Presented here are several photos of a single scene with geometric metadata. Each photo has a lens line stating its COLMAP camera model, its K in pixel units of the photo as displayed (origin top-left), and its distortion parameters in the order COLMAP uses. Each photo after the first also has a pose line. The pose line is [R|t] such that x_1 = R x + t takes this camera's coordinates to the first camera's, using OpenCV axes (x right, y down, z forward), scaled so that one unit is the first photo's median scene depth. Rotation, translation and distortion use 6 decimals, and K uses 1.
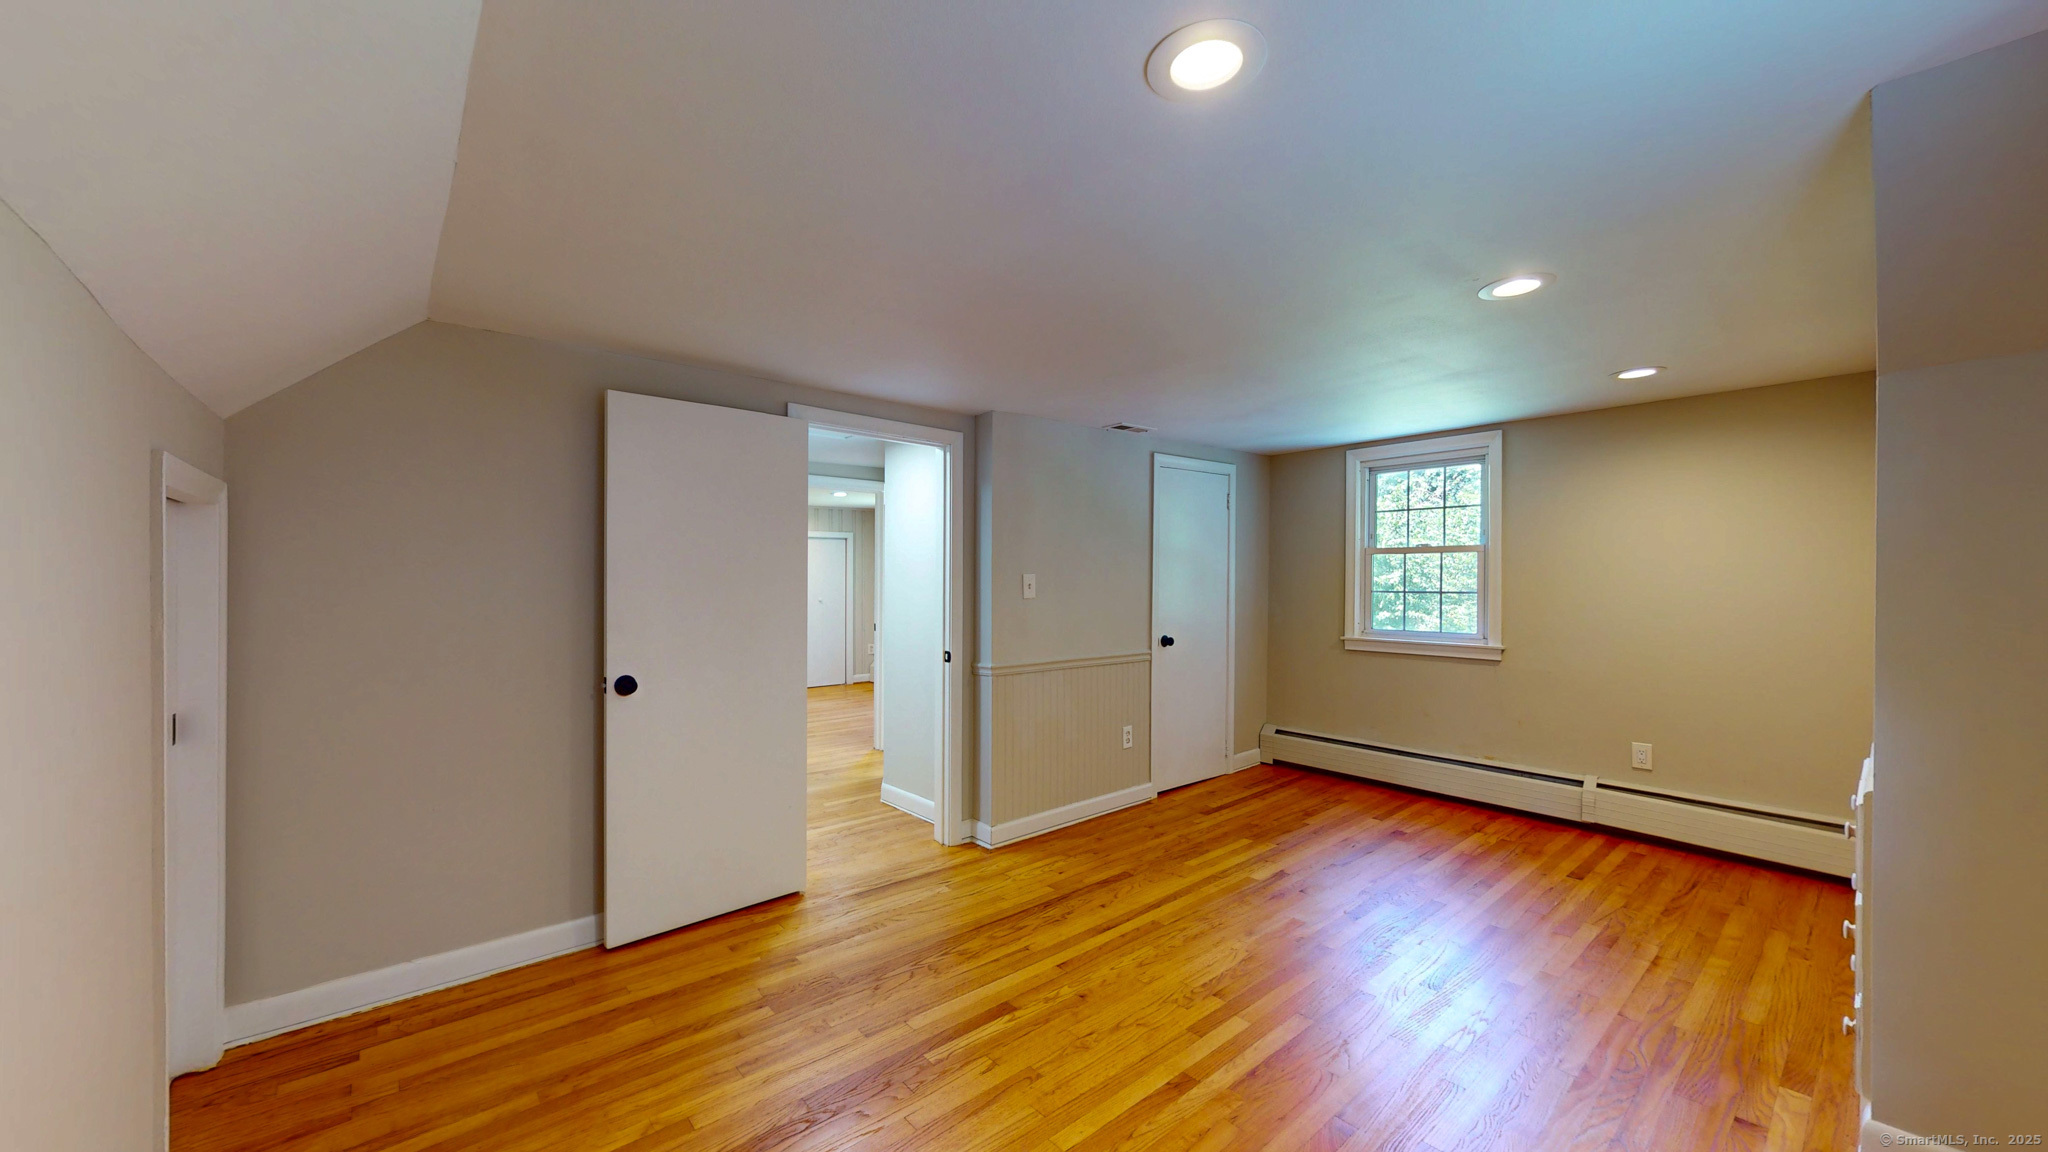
lens RADIAL K [[750.3, 0, 1014.5], [0, 750.3, 576.1], [0, 0, 1]] dist [0.001515, 0.000206]
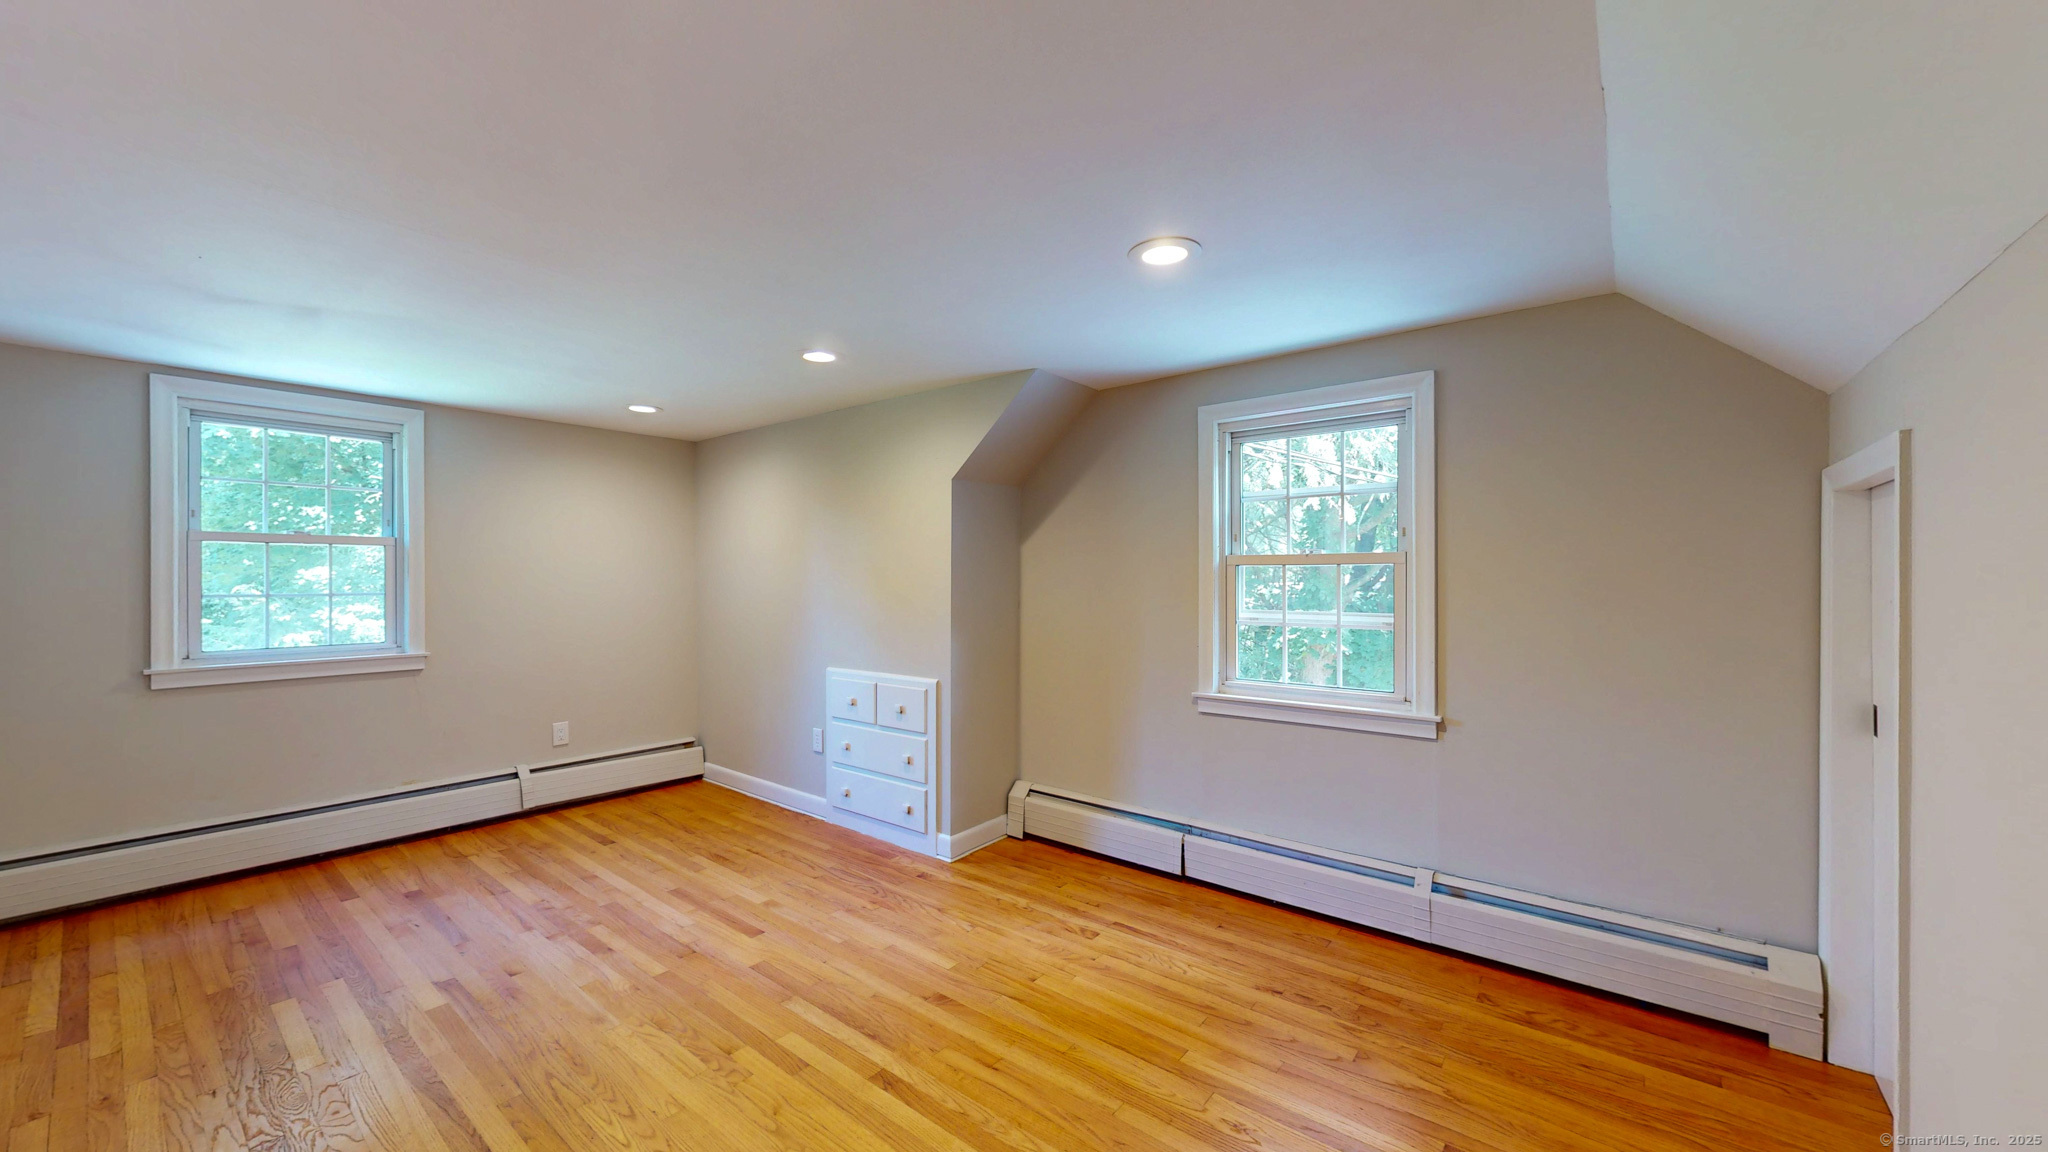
lens RADIAL K [[750.3, 0, 1027.5], [0, 750.3, 580.9], [0, 0, 1]] dist [0.001515, 0.000206]
pose [[-0.187657, -0.001496, 0.982234, -0.406771], [-0.000443, 0.999999, 0.001438, 0.007118], [-0.982235, -0.000166, -0.187657, 0.518038]]
